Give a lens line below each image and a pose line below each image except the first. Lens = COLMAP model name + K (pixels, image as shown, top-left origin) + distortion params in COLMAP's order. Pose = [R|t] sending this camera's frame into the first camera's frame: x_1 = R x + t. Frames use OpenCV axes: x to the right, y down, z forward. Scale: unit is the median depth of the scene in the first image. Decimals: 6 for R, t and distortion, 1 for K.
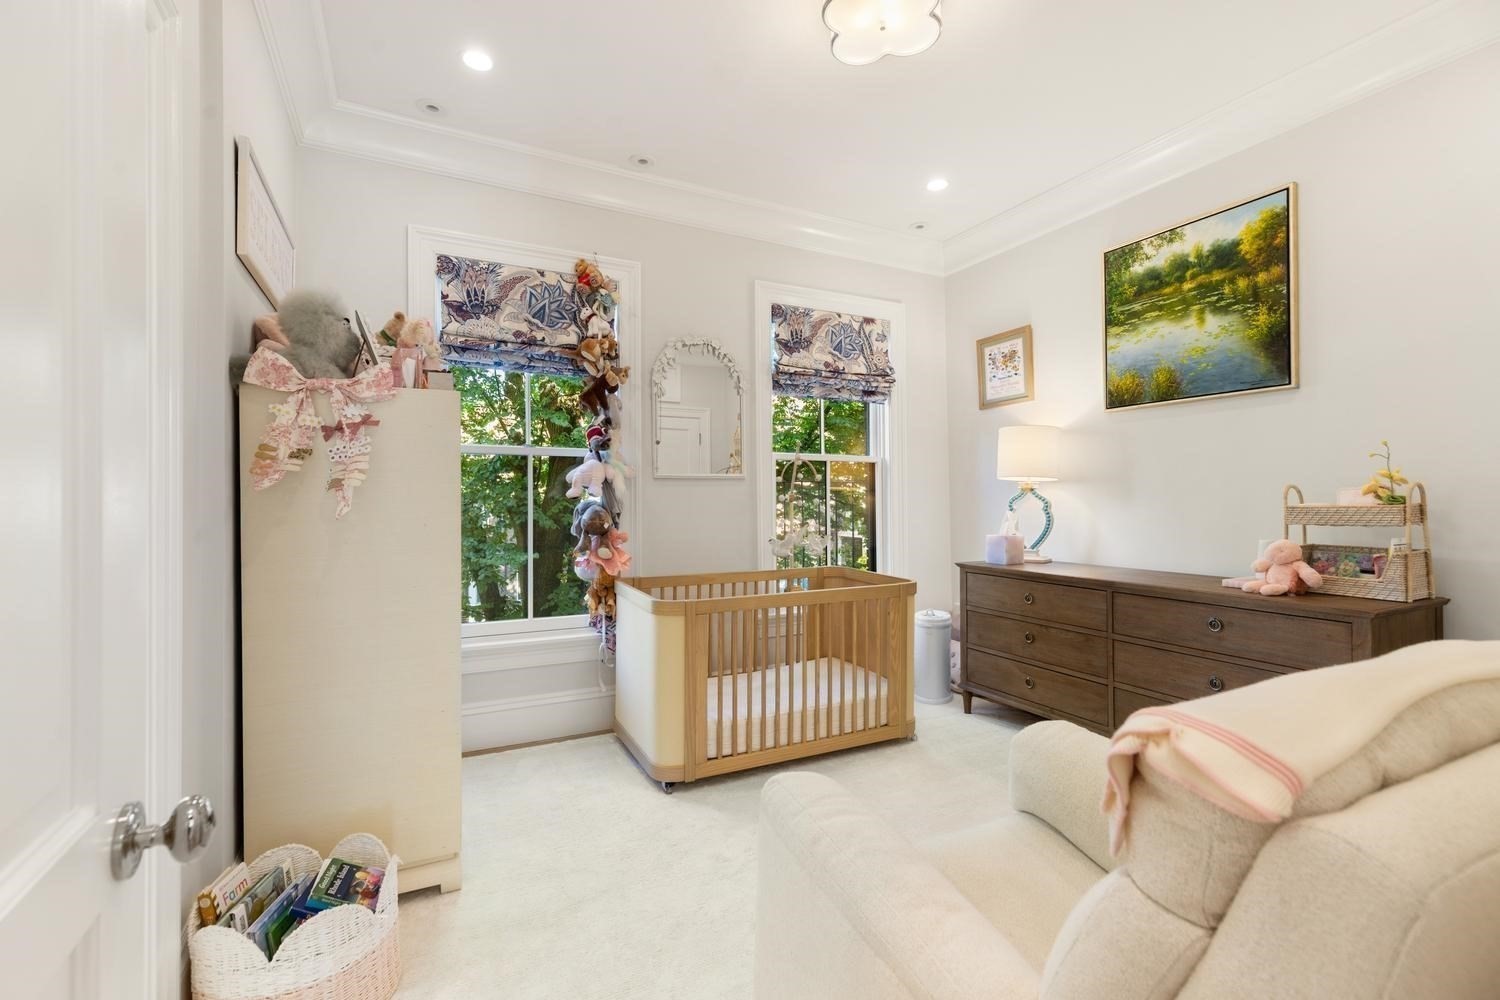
lens RADIAL K [[672.5, 0, 750.0], [0, 672.5, 500.0], [0, 0, 1]] dist [0.000125, -0.000251]
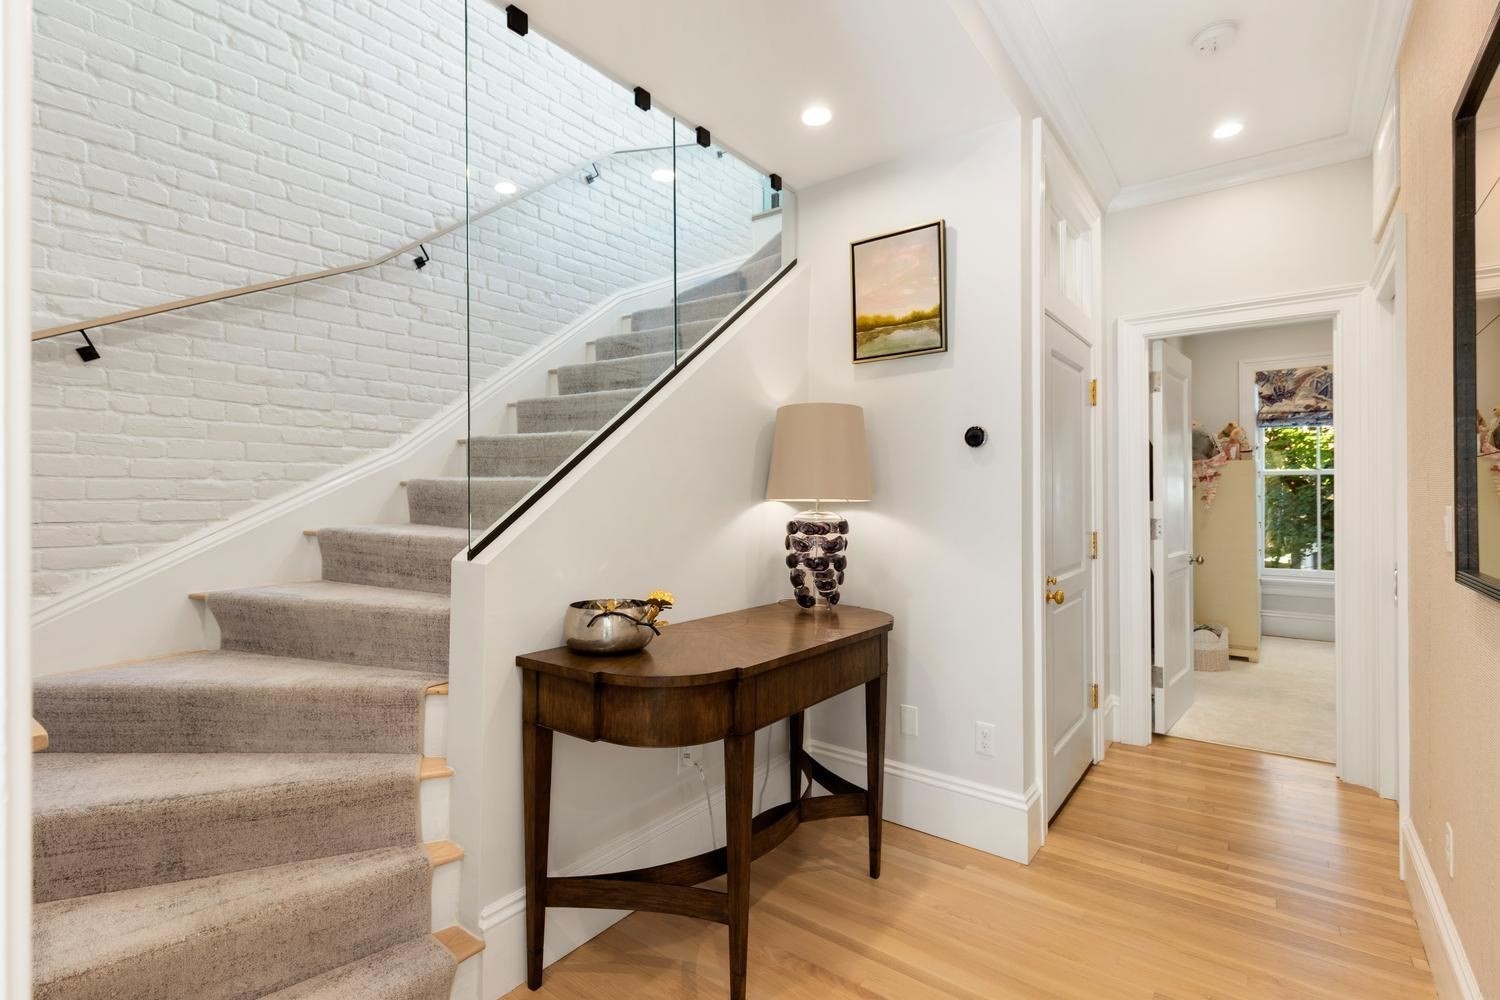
lens RADIAL K [[672.5, 0, 750.0], [0, 672.5, 500.0], [0, 0, 1]] dist [0.000125, -0.000251]
pose [[0.426310, 0.003350, -0.904571, 0.644042], [0.011265, 0.999896, 0.009012, -0.036407], [0.904507, -0.014032, 0.426228, -1.104489]]
